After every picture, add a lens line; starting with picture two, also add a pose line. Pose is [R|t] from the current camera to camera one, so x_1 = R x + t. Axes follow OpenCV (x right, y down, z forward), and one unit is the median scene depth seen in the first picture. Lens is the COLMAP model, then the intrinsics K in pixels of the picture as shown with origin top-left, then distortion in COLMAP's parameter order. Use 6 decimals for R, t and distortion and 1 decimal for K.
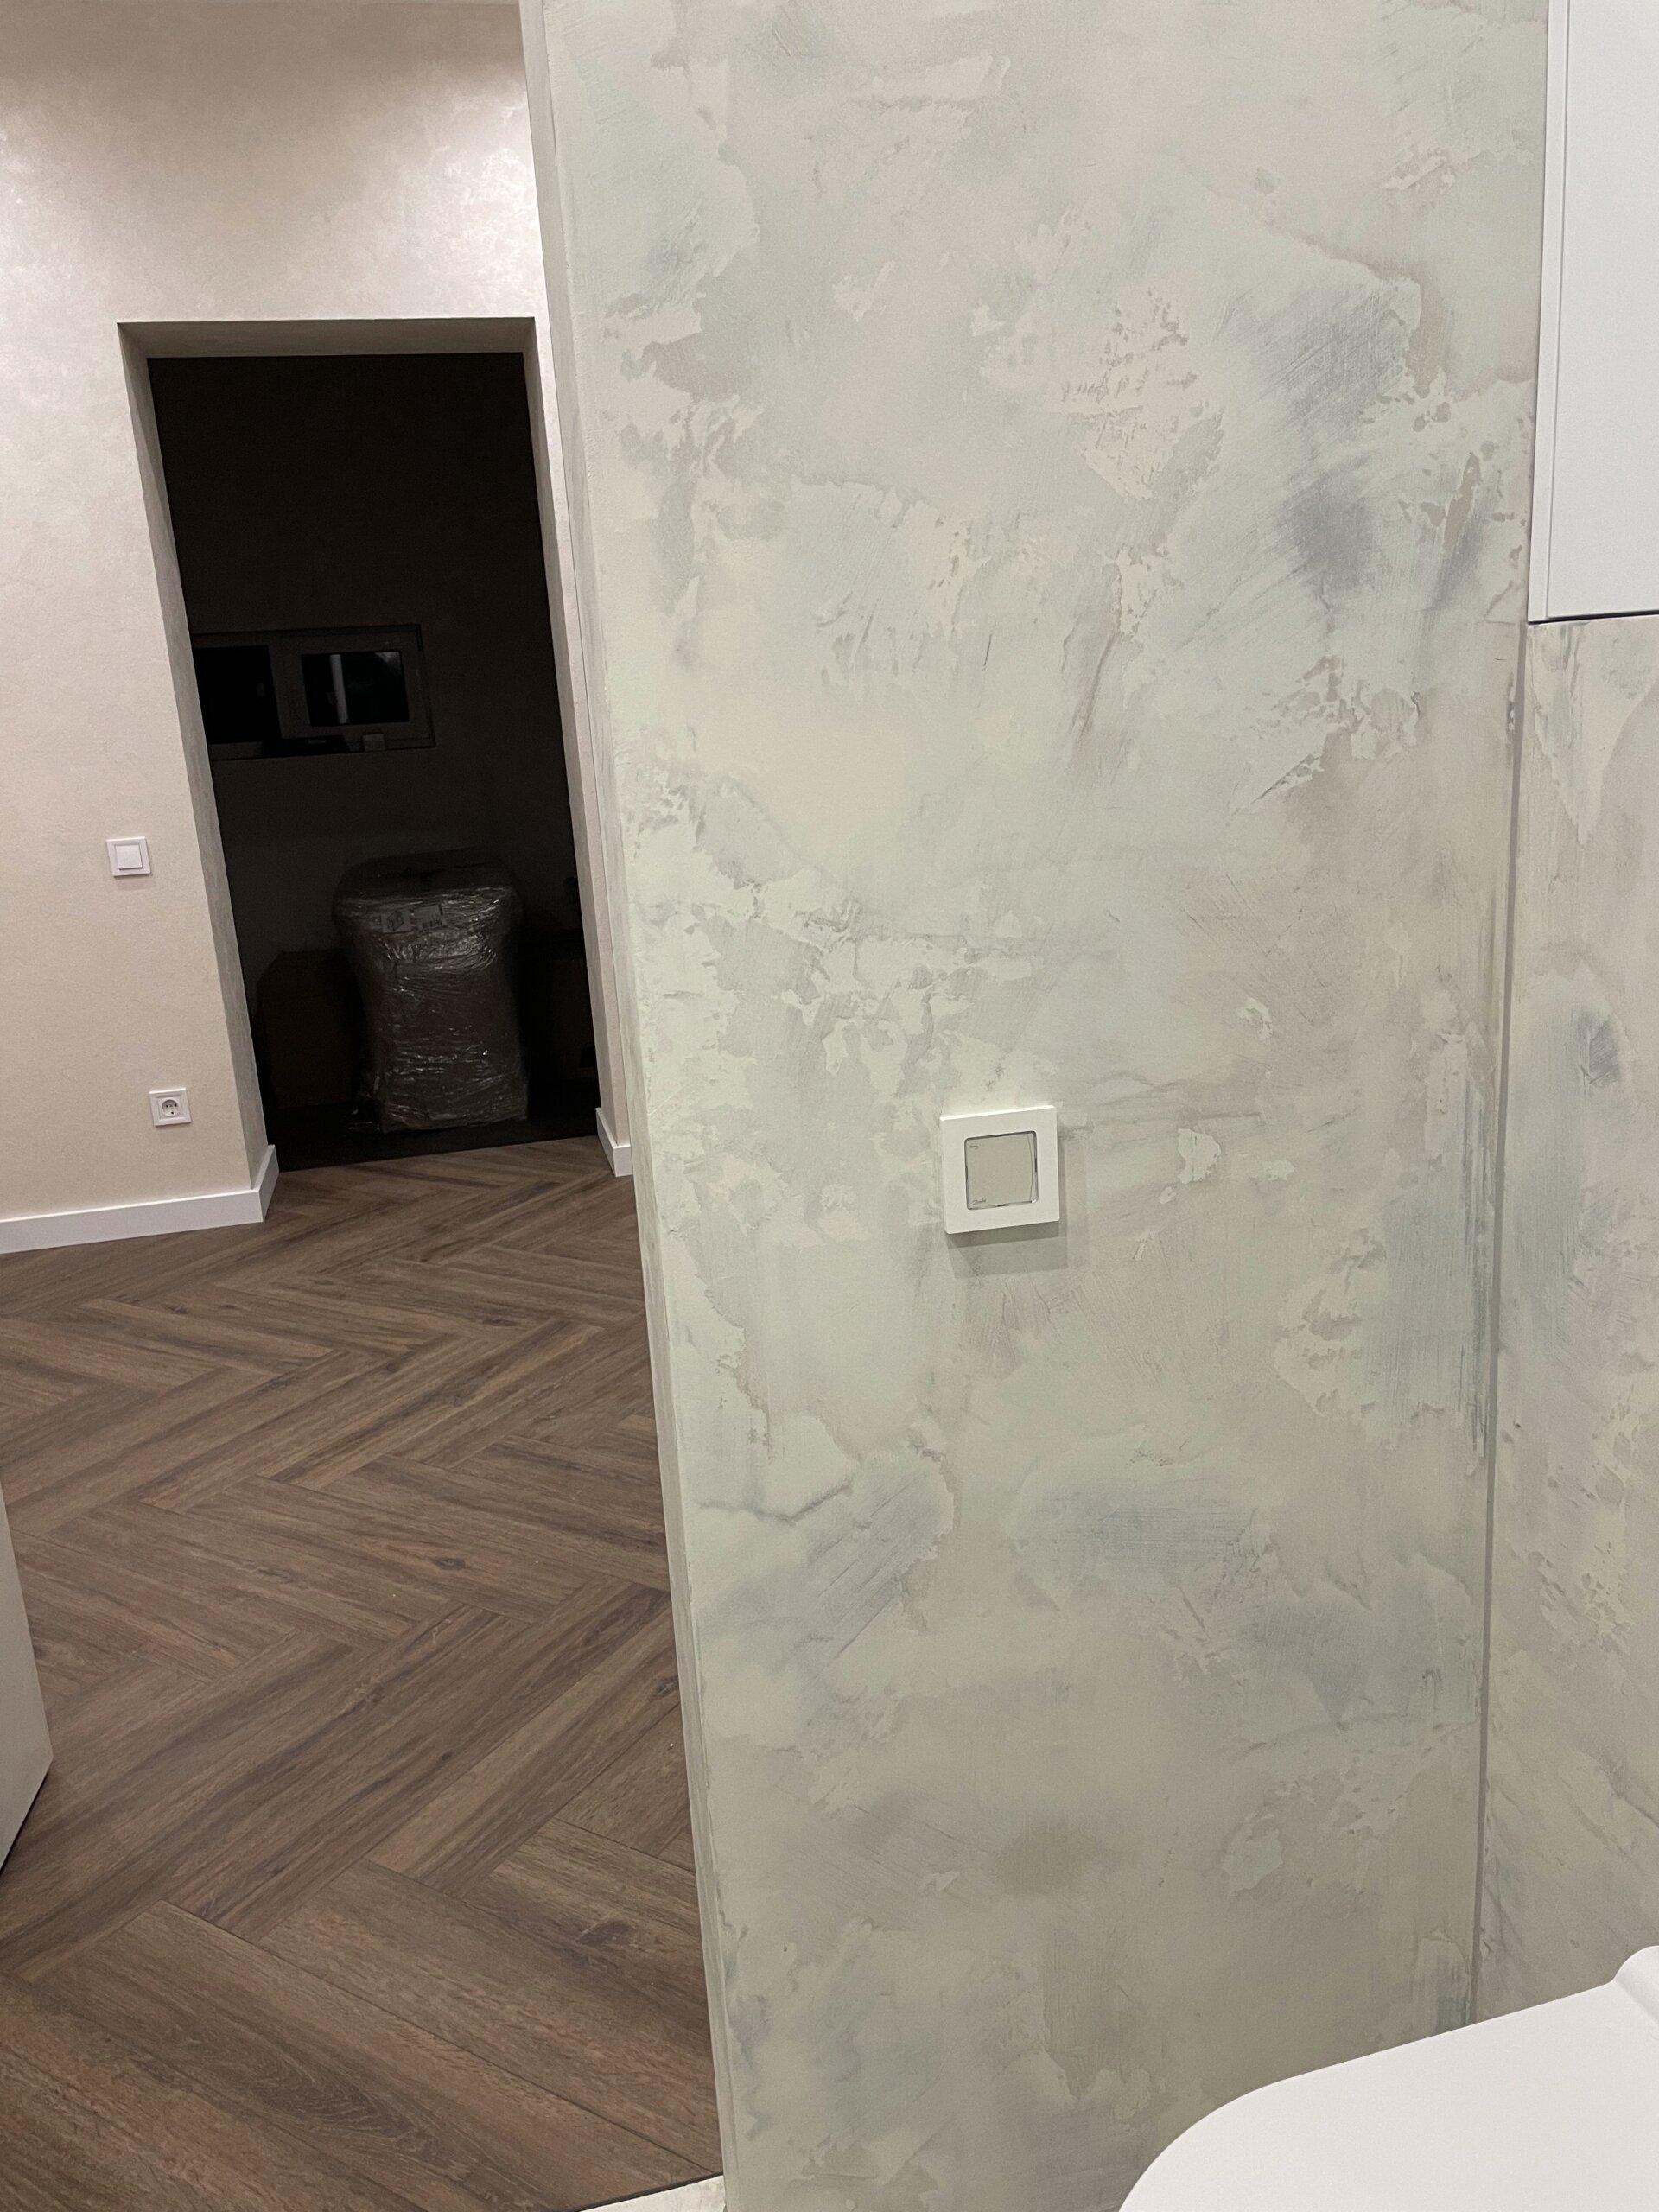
lens RADIAL K [[1673.9, 0, 825.9], [0, 1673.9, 1119.1], [0, 0, 1]] dist [0.059760, -0.081940]
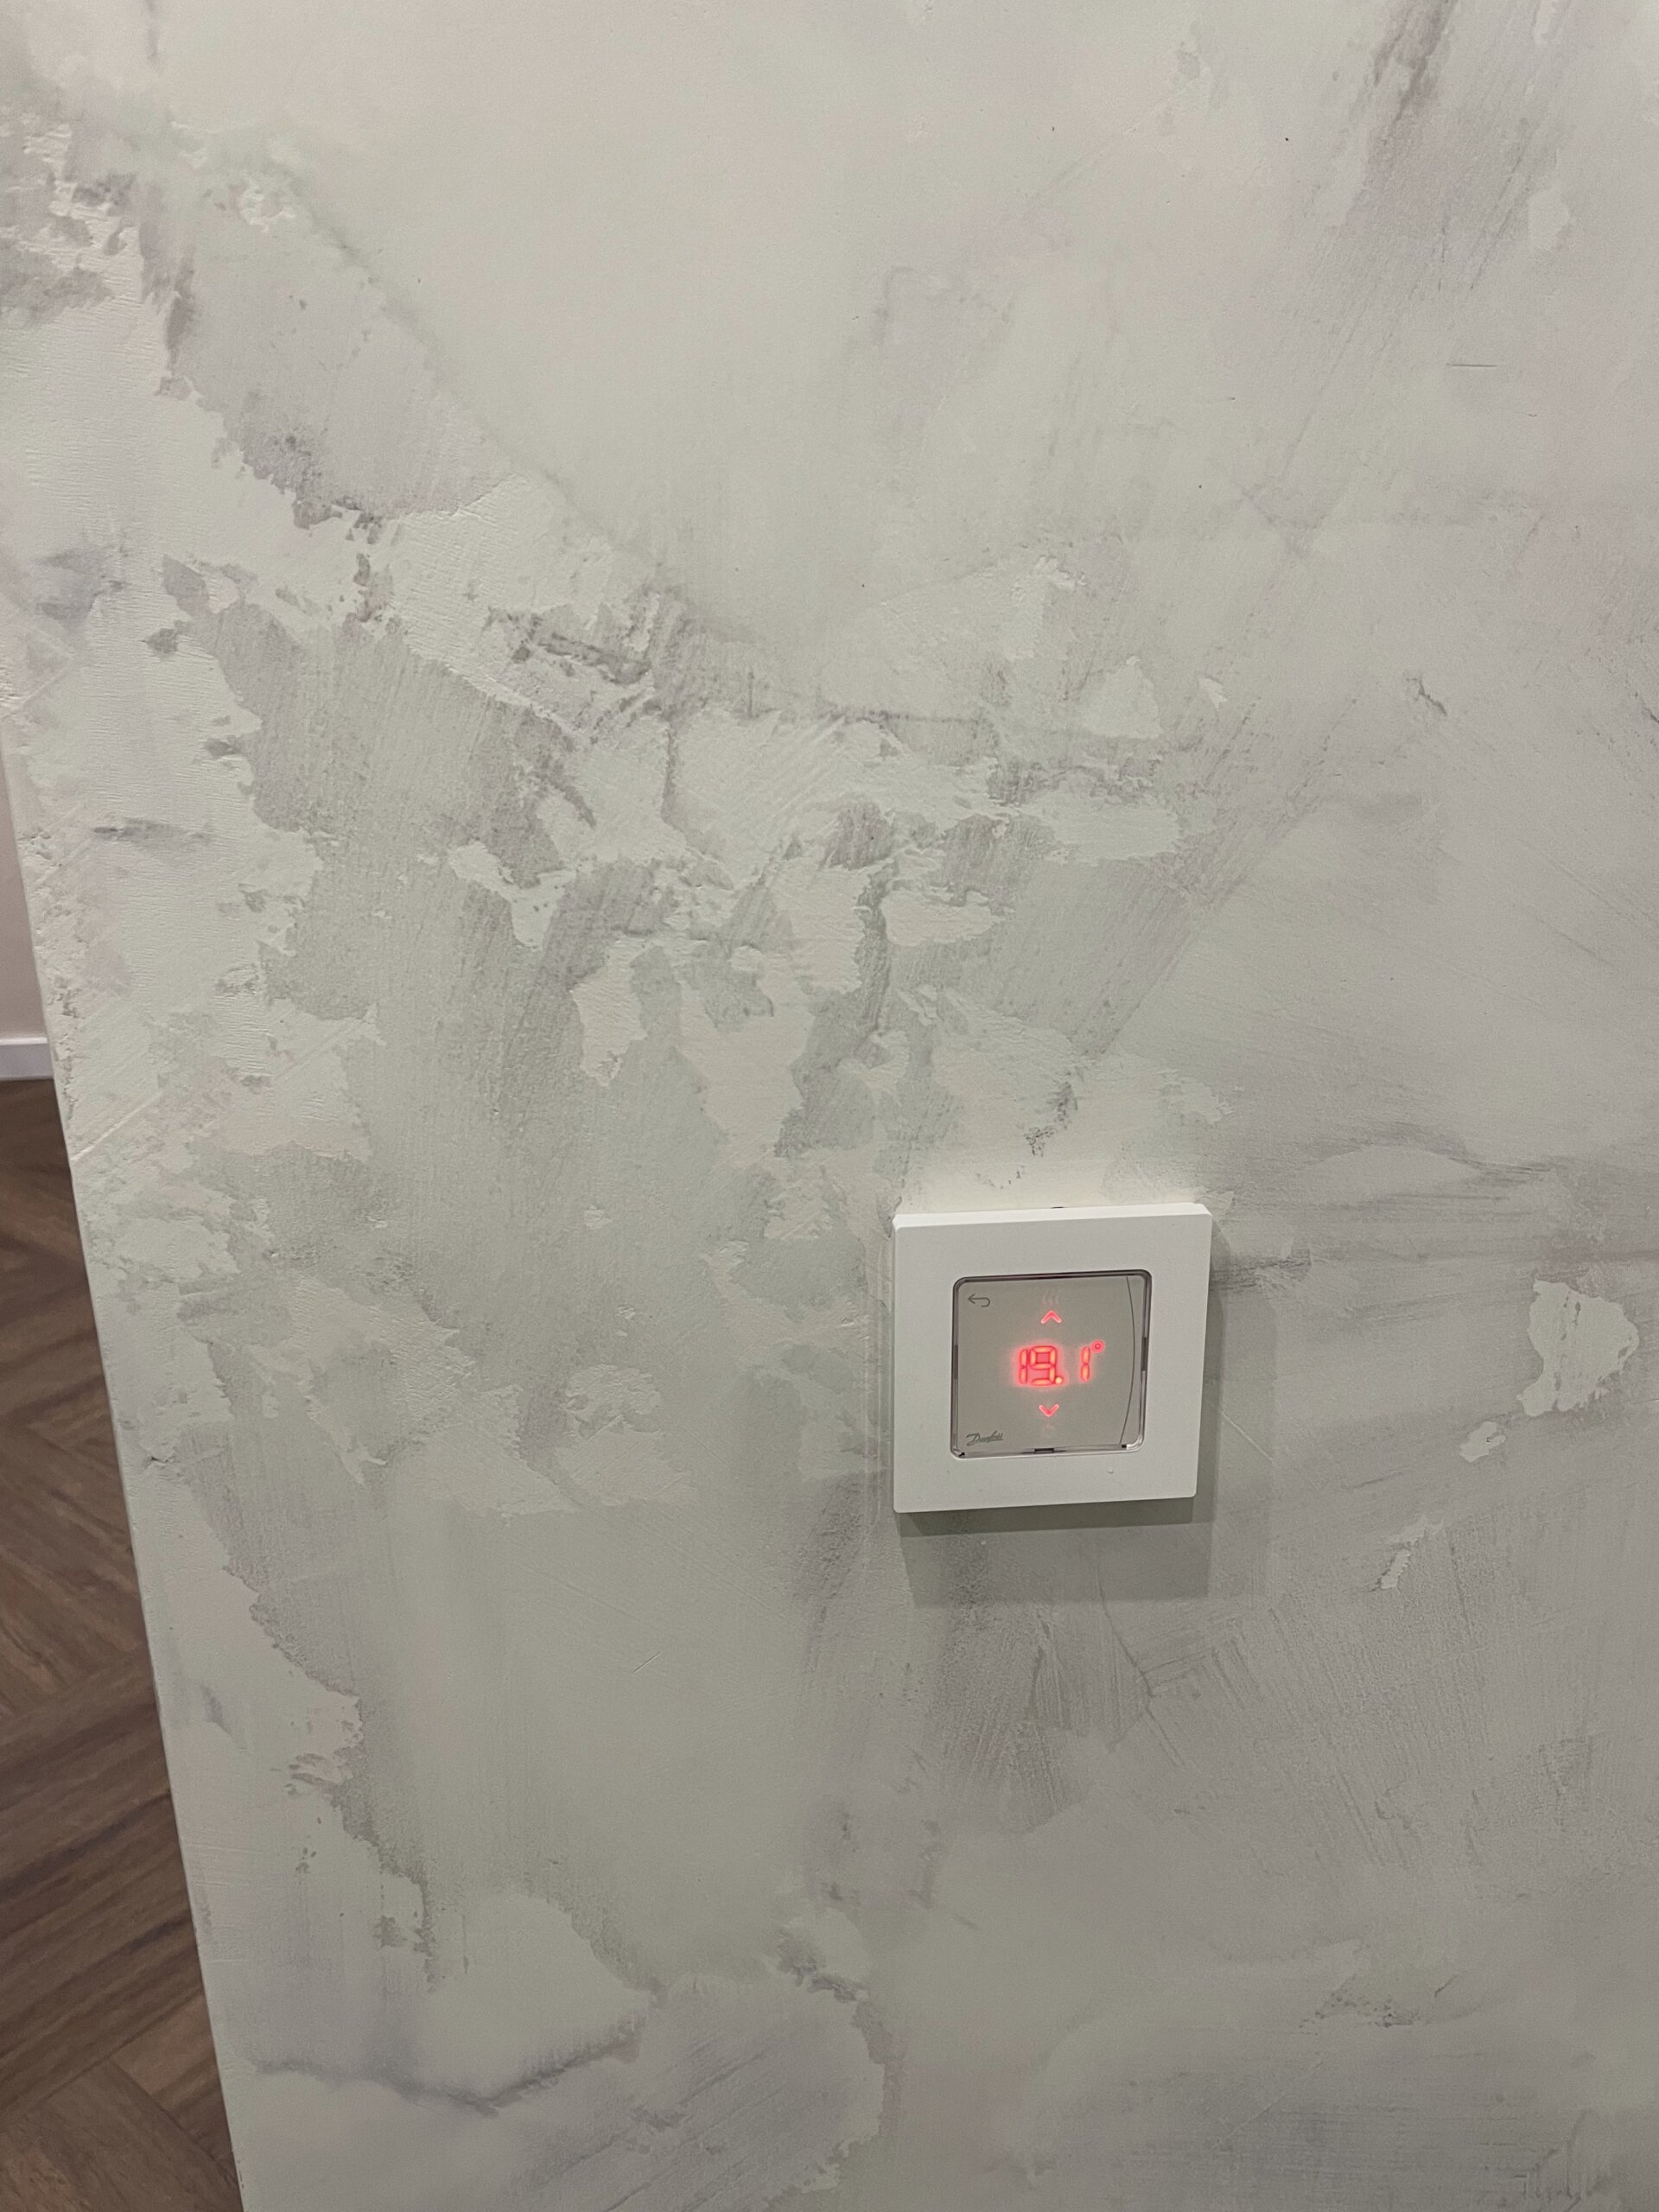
lens RADIAL K [[1673.9, 0, 832.7], [0, 1673.9, 1094.3], [0, 0, 1]] dist [0.059760, -0.081940]
pose [[0.991882, 0.085637, -0.094005, 0.087228], [-0.078367, 0.993830, 0.078491, -0.055891], [0.100147, -0.070487, 0.992473, 0.628125]]
